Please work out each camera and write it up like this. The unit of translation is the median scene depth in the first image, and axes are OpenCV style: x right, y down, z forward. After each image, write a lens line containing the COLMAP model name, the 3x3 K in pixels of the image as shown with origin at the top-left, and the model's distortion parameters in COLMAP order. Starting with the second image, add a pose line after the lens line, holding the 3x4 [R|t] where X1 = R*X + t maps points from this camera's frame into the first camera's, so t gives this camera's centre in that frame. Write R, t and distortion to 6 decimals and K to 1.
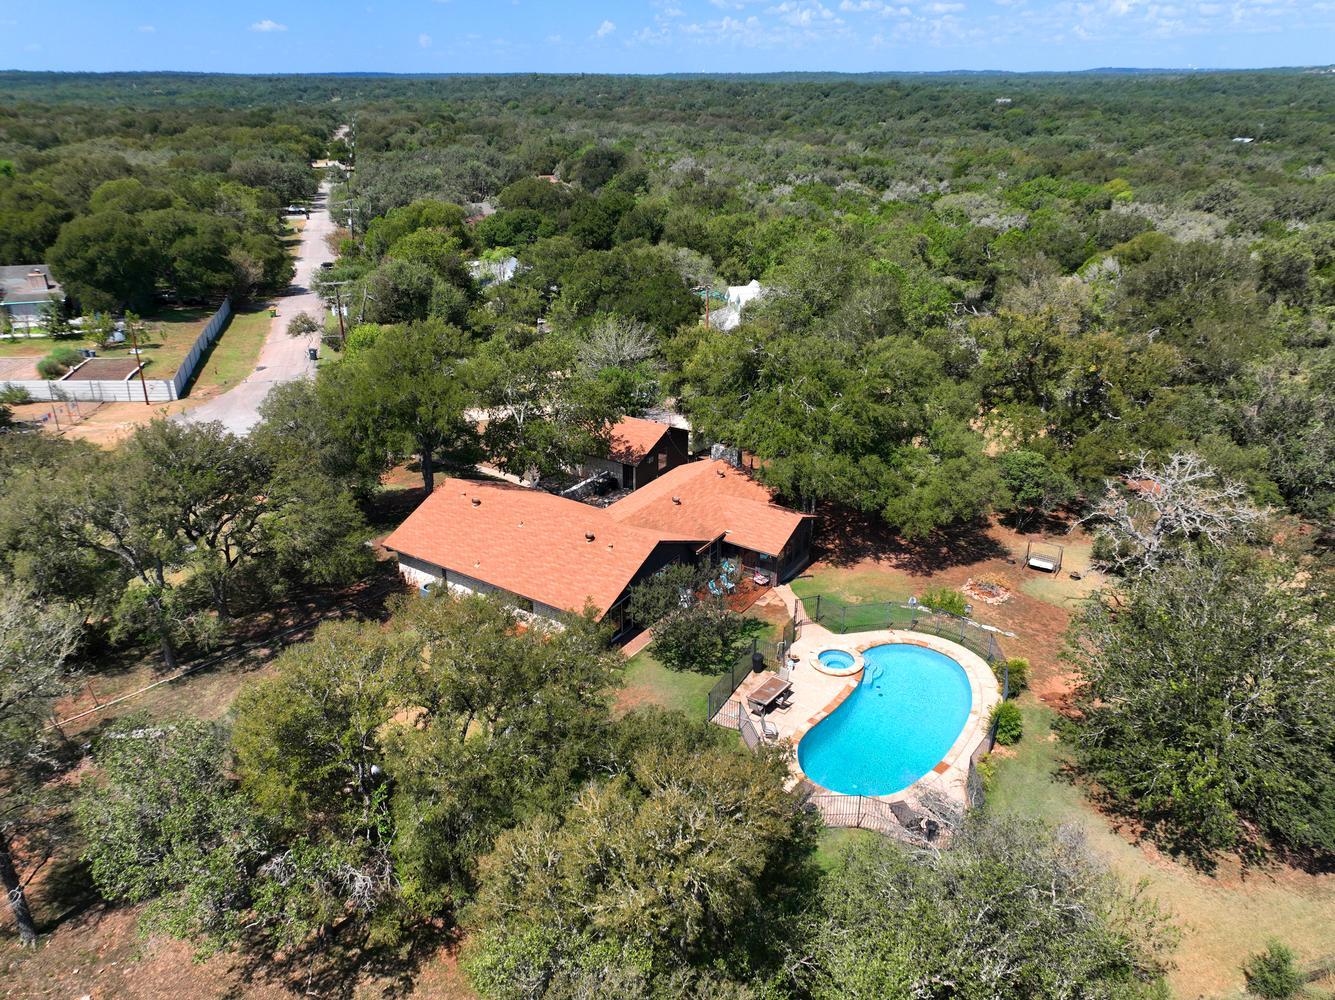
lens RADIAL K [[943.8, 0, 665.8], [0, 943.8, 495.0], [0, 0, 1]] dist [0.008581, 0.008249]
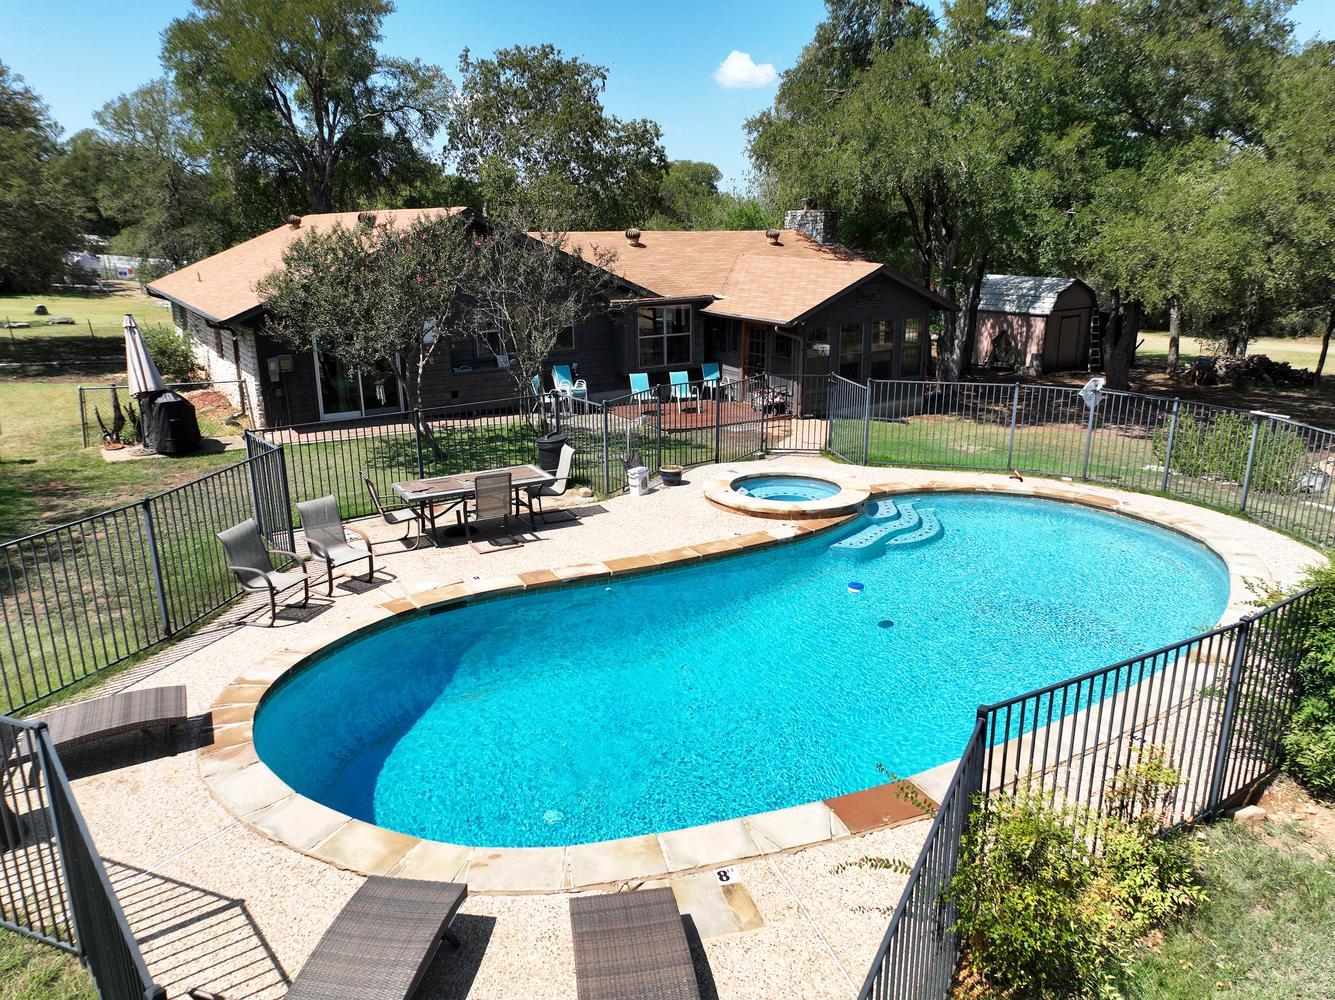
lens RADIAL K [[943.8, 0, 665.8], [0, 943.8, 495.0], [0, 0, 1]] dist [0.008581, 0.008249]
pose [[0.917921, 0.111712, -0.380711, 0.218611], [-0.161571, 0.981625, -0.101522, 0.177169], [0.362374, 0.154701, 0.919104, 0.561294]]
